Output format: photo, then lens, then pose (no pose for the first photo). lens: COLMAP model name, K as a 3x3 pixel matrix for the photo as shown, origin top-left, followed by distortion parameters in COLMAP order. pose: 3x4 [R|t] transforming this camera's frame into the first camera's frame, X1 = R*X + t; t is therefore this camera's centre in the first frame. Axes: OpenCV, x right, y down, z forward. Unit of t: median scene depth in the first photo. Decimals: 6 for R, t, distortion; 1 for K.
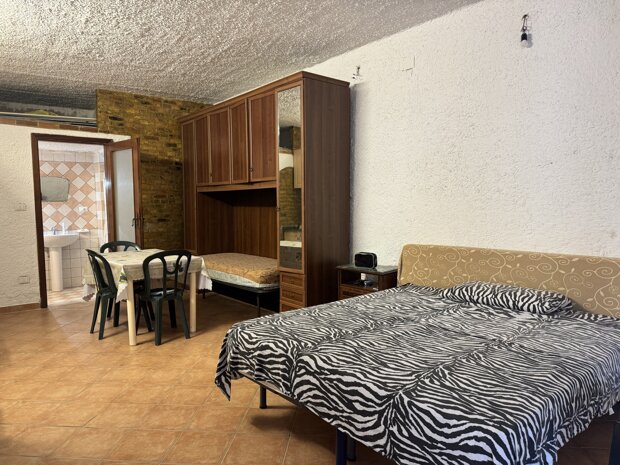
lens RADIAL K [[436.9, 0, 314.7], [0, 436.9, 232.7], [0, 0, 1]] dist [0.037807, -0.057795]
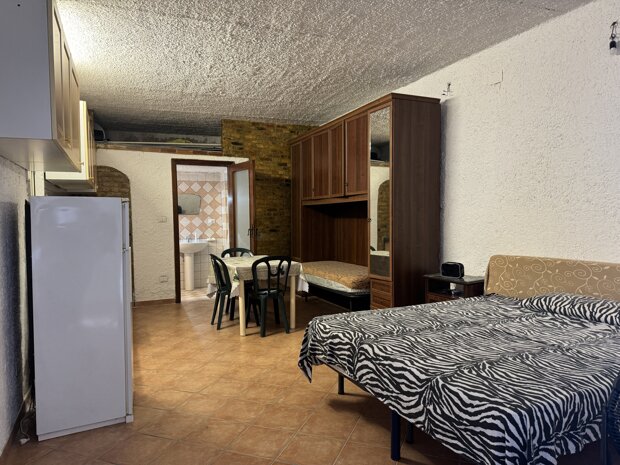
lens RADIAL K [[436.9, 0, 316.5], [0, 436.9, 234.0], [0, 0, 1]] dist [0.037807, -0.057795]
pose [[0.965980, 0.006626, -0.258531, 0.079174], [-0.013268, 0.999625, -0.023954, 0.008540], [0.258275, 0.026569, 0.965706, -0.089194]]
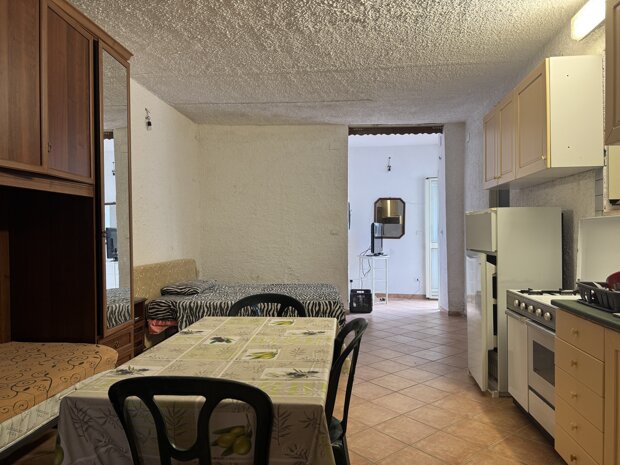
lens RADIAL K [[436.9, 0, 310.3], [0, 436.9, 233.4], [0, 0, 1]] dist [0.037807, -0.057795]
pose [[-0.694928, 0.021596, 0.718755, -0.846264], [0.060426, 0.997767, 0.028444, -0.064207], [-0.716536, 0.063198, -0.694682, 1.426134]]
